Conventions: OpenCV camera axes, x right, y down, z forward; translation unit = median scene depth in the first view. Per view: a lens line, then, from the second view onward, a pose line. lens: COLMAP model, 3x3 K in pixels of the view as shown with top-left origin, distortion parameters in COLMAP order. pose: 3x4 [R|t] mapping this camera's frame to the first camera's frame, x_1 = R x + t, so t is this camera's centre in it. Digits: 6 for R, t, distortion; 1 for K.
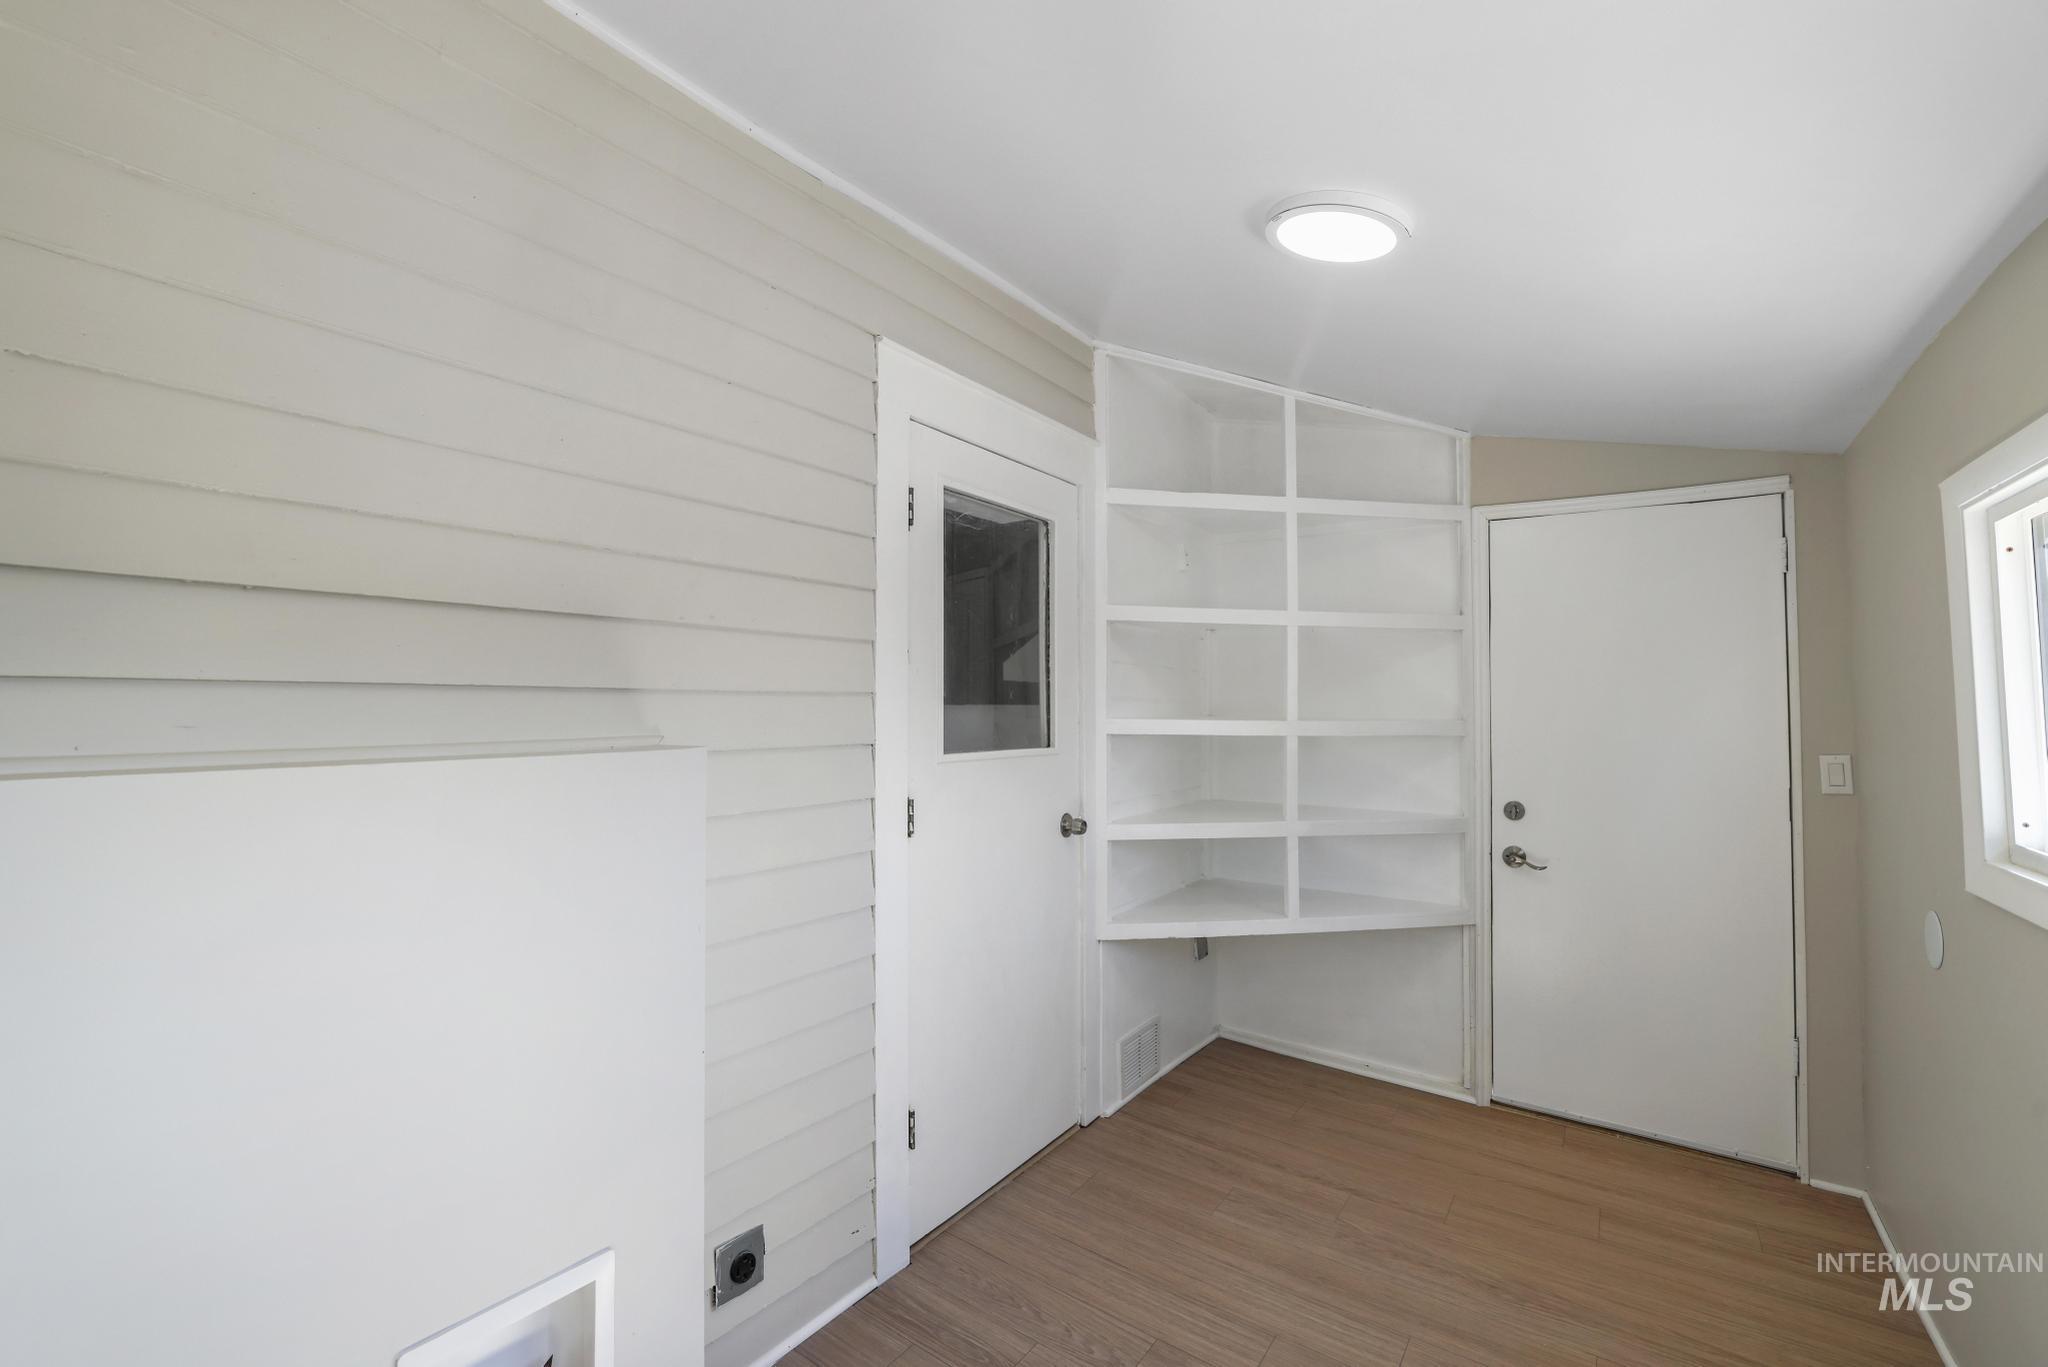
lens RADIAL K [[904.1, 0, 1017.2], [0, 904.1, 696.8], [0, 0, 1]] dist [-0.047496, 0.017218]
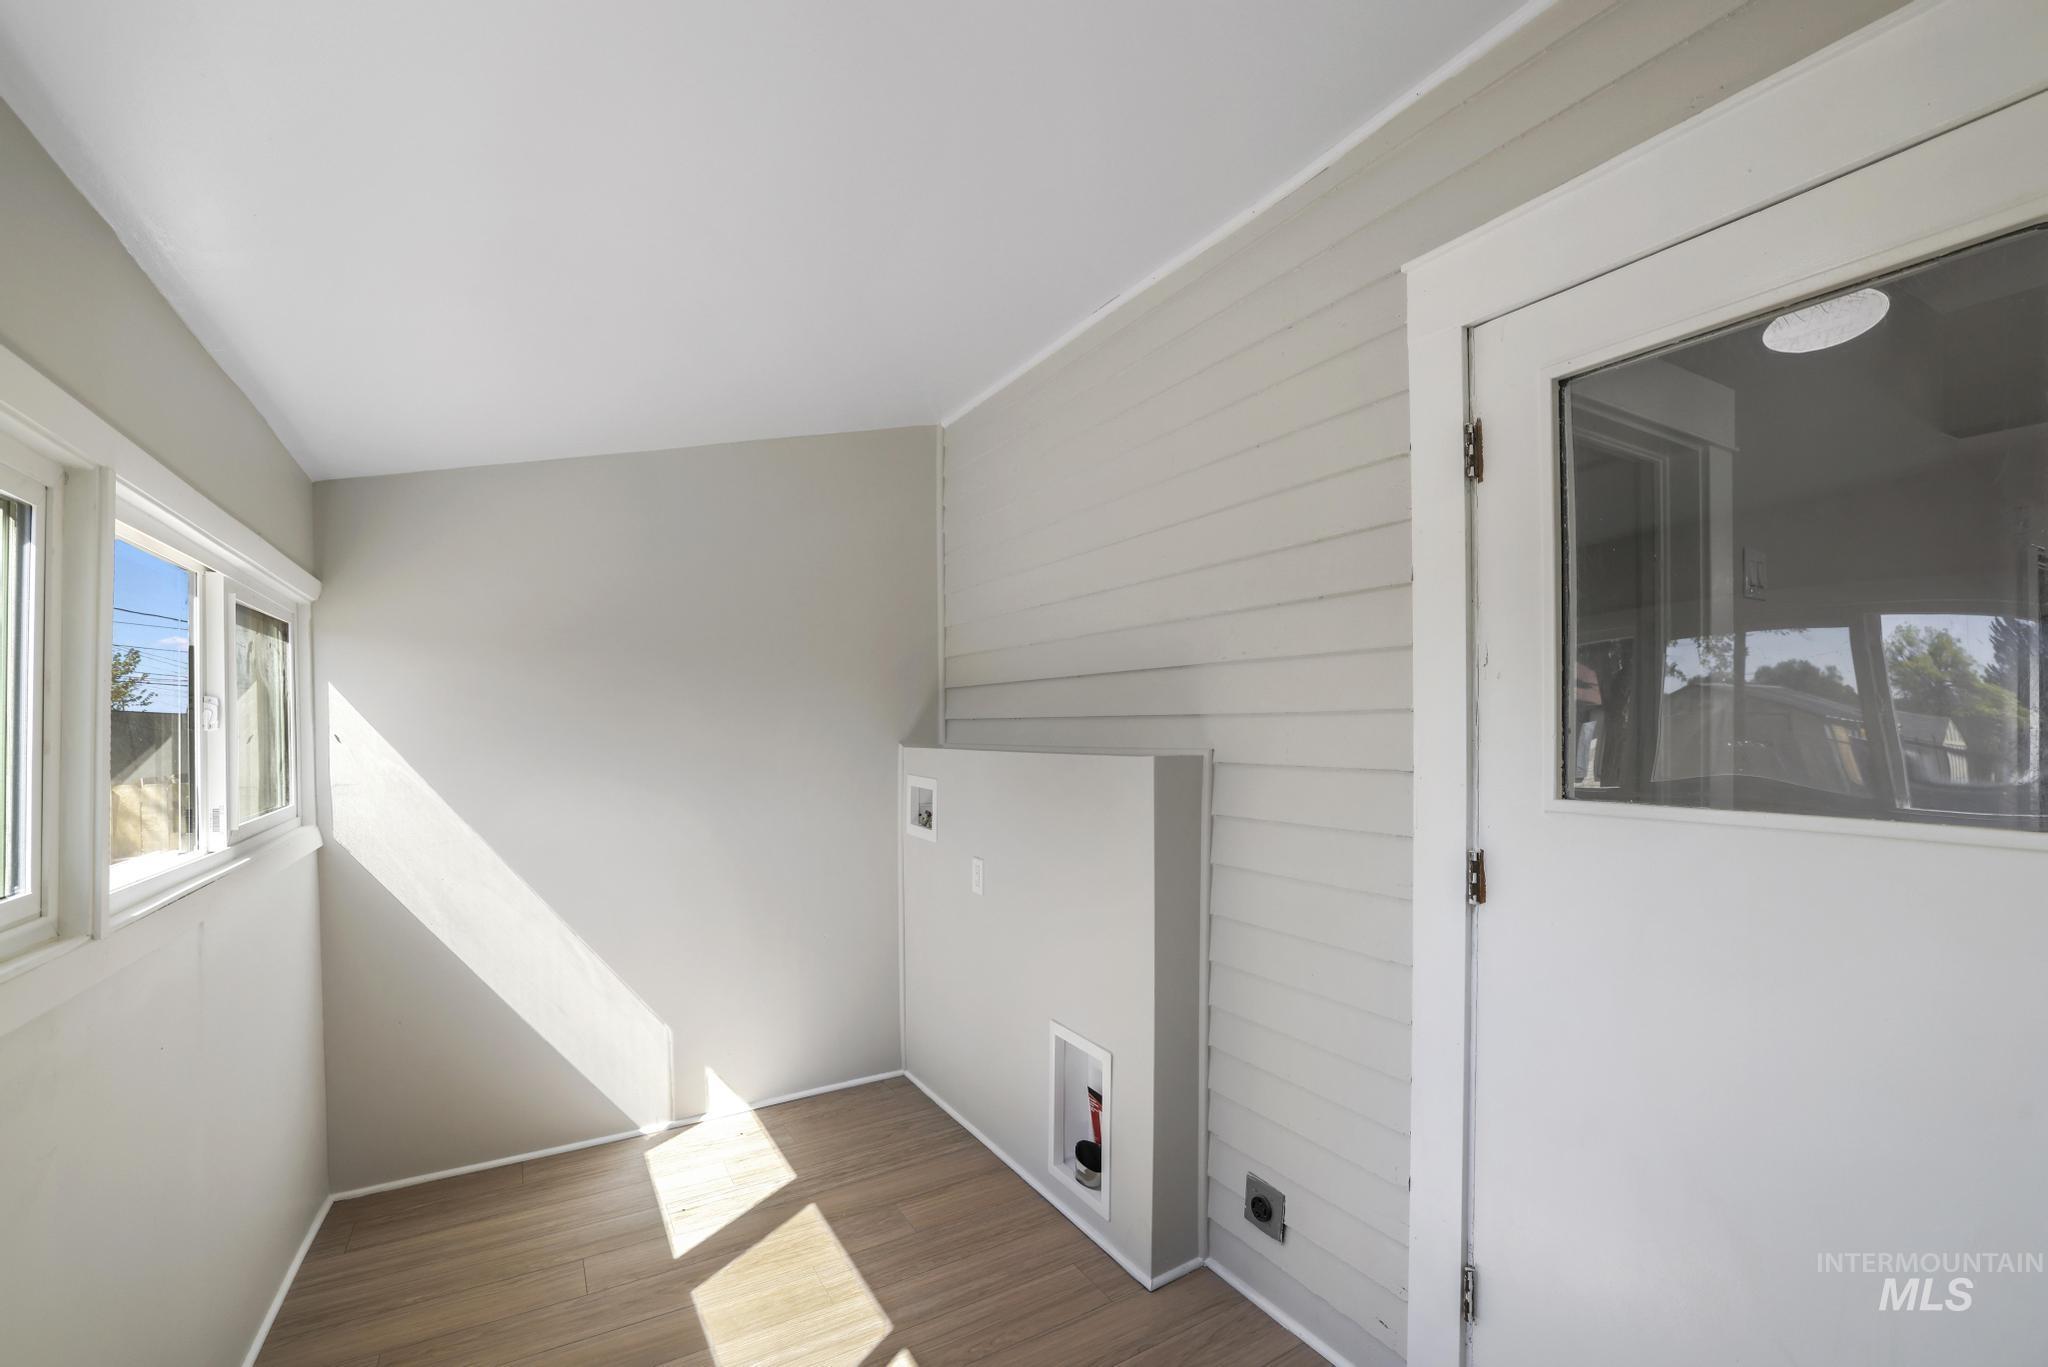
lens RADIAL K [[891.7, 0, 1033.5], [0, 891.7, 756.7], [0, 0, 1]] dist [-0.044177, 0.016059]
pose [[-0.436291, 0.032588, -0.899215, 0.733046], [0.014798, 0.999469, 0.029041, 0.010147], [0.899684, -0.000637, -0.436541, 1.073998]]
